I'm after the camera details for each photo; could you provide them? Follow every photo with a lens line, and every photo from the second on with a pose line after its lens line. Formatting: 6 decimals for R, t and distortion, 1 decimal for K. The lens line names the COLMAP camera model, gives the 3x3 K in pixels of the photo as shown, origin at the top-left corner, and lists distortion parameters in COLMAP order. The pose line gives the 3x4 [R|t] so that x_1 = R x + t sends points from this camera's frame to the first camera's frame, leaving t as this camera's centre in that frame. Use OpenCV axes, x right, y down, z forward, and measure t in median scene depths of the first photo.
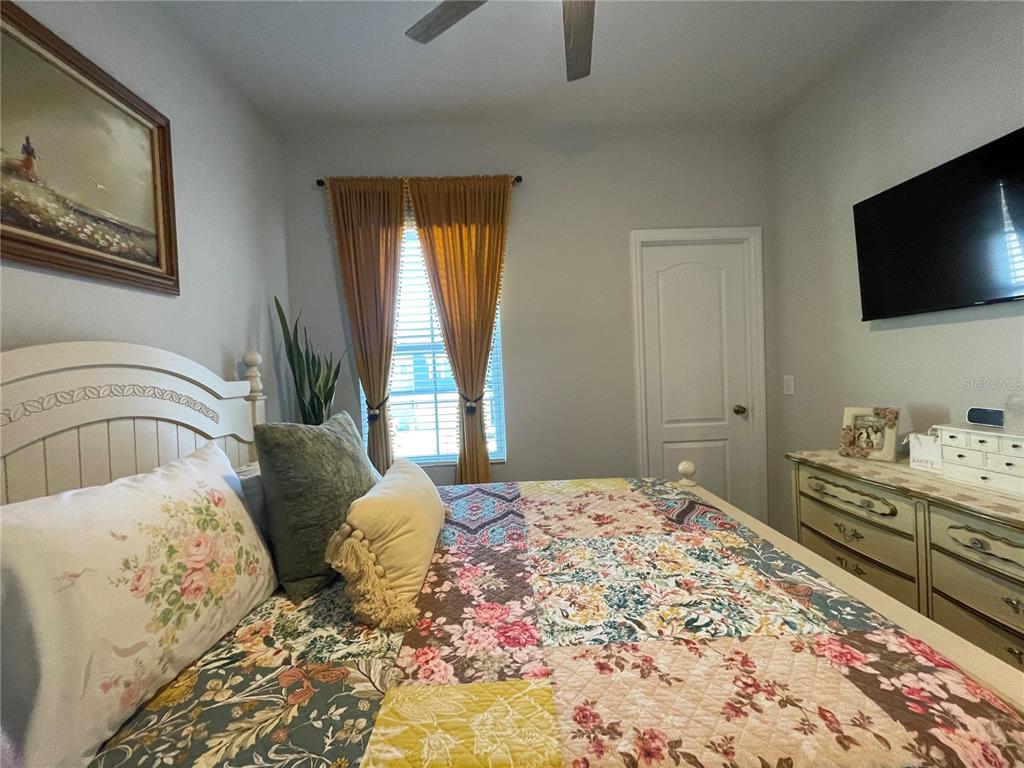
lens RADIAL K [[413.9, 0, 511.7], [0, 413.9, 376.9], [0, 0, 1]] dist [-0.002213, 0.000084]
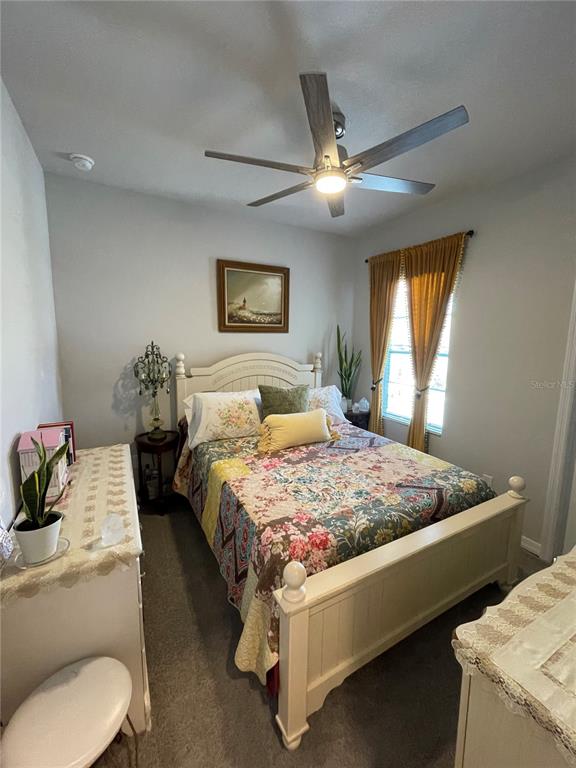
lens RADIAL K [[310.4, 0, 290.9], [0, 310.4, 380.4], [0, 0, 1]] dist [-0.002213, 0.000084]
pose [[0.455300, 0.169047, -0.874143, 1.284875], [-0.055363, 0.985285, 0.161704, -0.258384], [0.888615, -0.025229, 0.457959, 0.054681]]
